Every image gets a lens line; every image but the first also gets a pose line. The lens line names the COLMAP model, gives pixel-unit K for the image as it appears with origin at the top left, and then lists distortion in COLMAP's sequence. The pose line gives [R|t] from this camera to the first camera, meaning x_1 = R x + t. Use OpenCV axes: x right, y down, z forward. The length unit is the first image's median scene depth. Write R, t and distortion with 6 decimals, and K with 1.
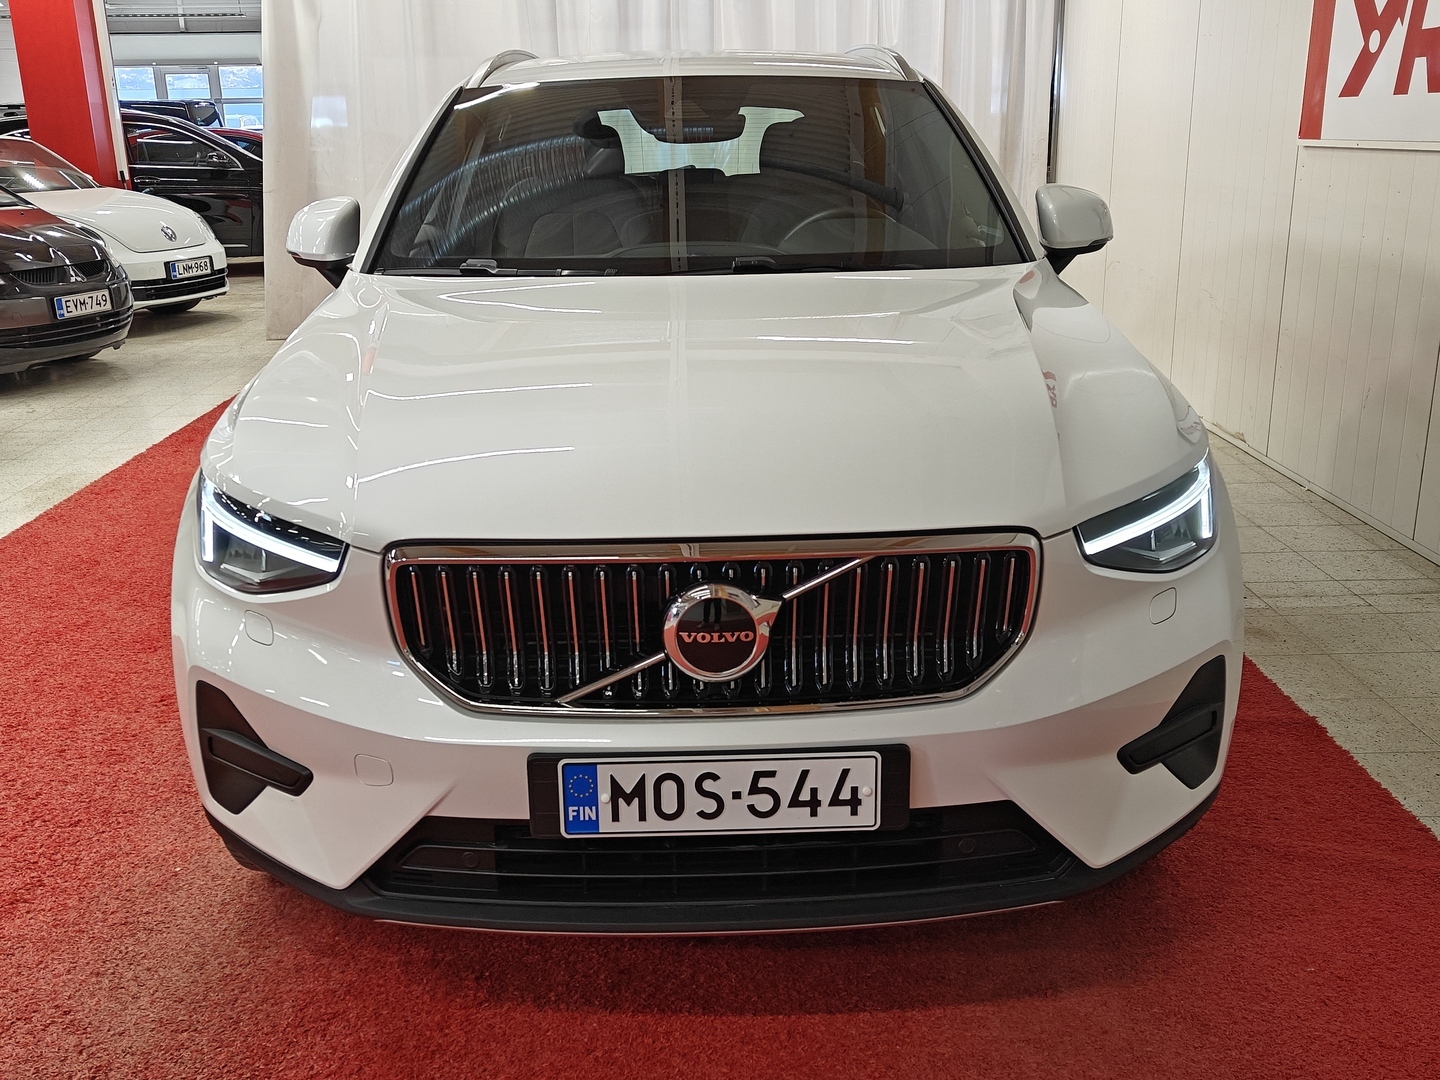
lens RADIAL K [[1362.6, 0, 720.0], [0, 1362.6, 540.0], [0, 0, 1]] dist [0.162317, -0.253655]
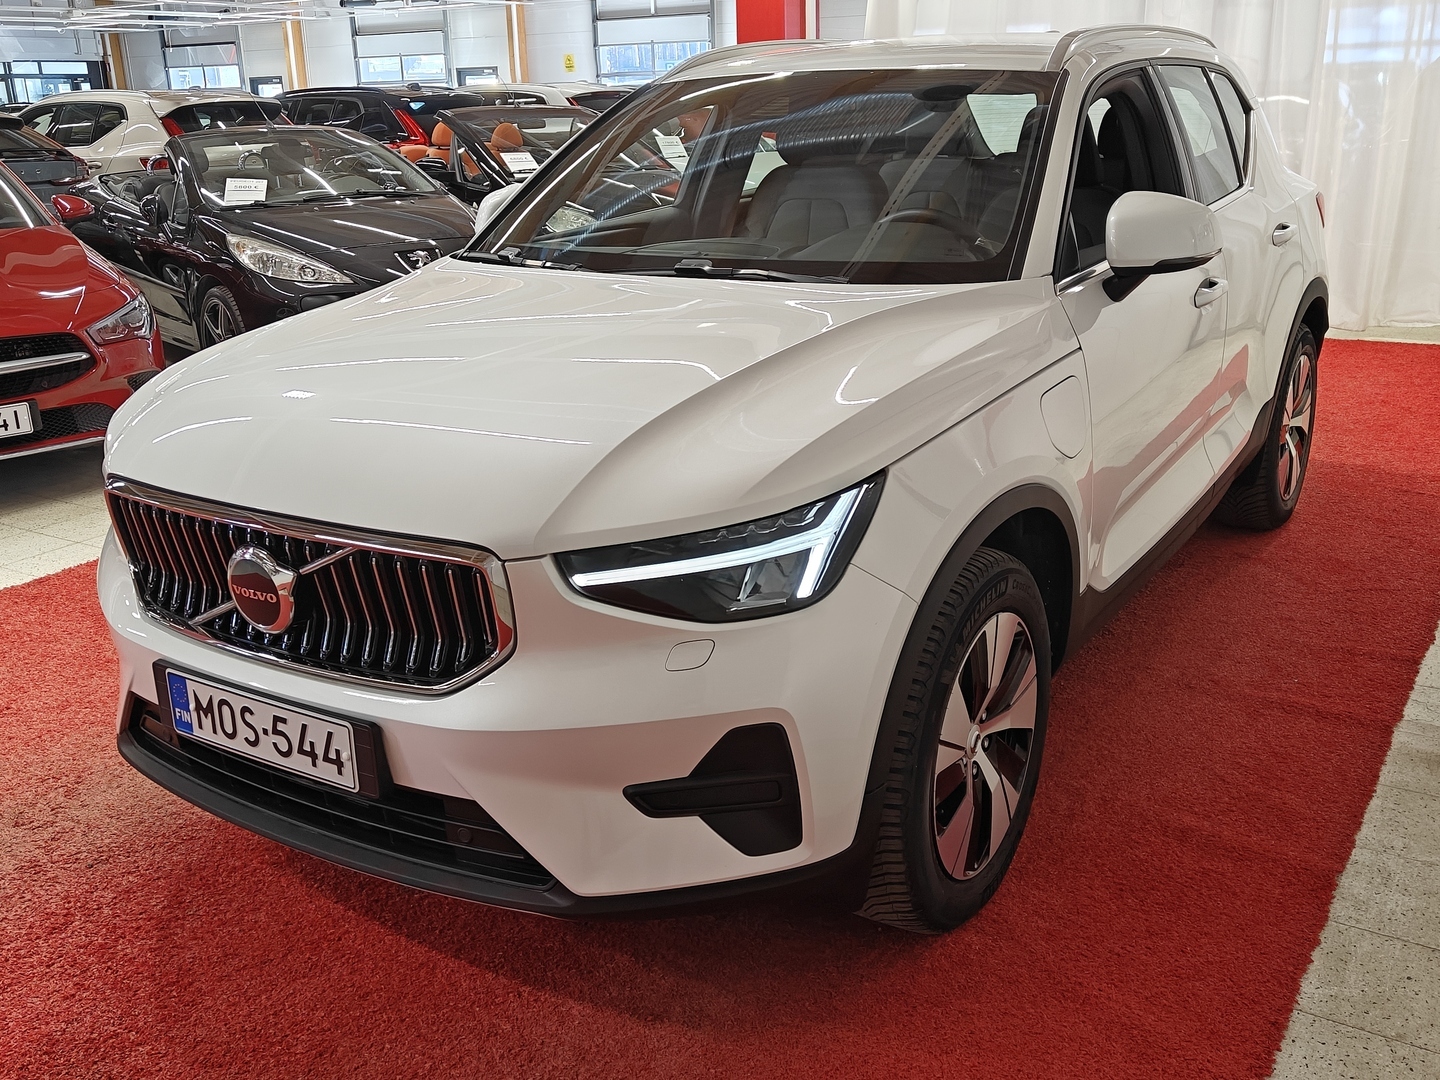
lens RADIAL K [[1362.6, 0, 720.0], [0, 1362.6, 540.0], [0, 0, 1]] dist [0.162317, -0.253655]
pose [[0.816818, 0.167353, -0.552088, 0.946462], [-0.146666, 0.985796, 0.081828, -0.126414], [0.557940, 0.014134, 0.829761, 0.237241]]
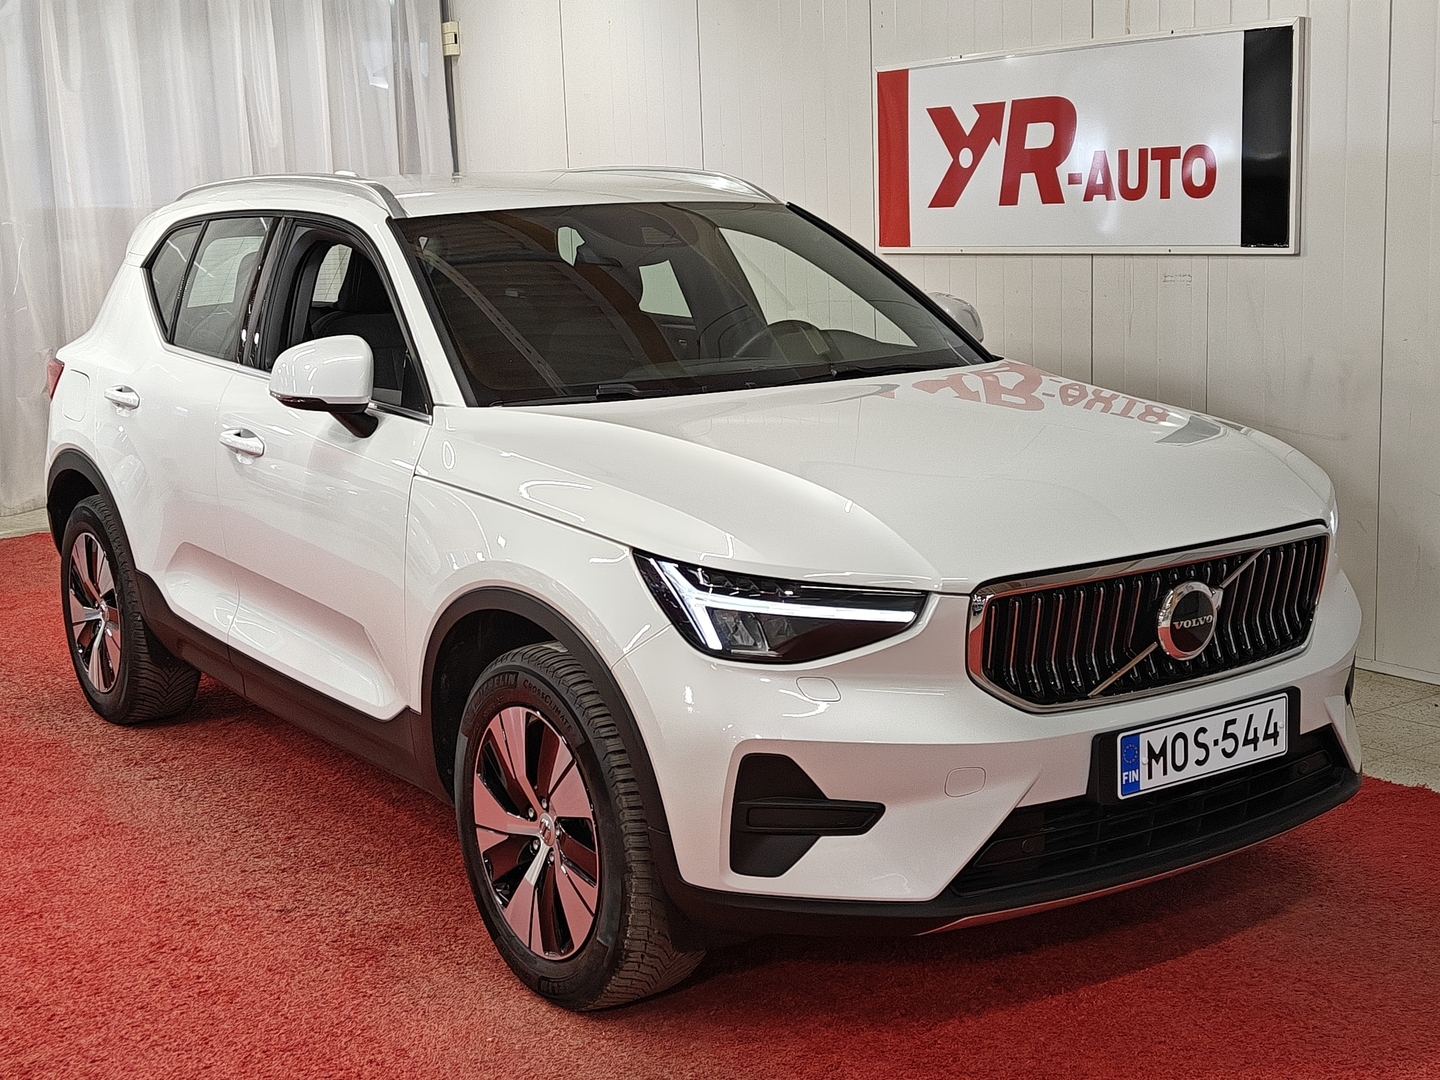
lens RADIAL K [[1934.8, 0, 715.5], [0, 1934.8, 542.9], [0, 0, 1]] dist [0.199240, -0.674730]
pose [[0.842035, -0.112763, 0.527505, -1.349607], [0.180629, 0.980393, -0.078755, 0.060226], [-0.508281, 0.161597, 0.845894, -0.366124]]
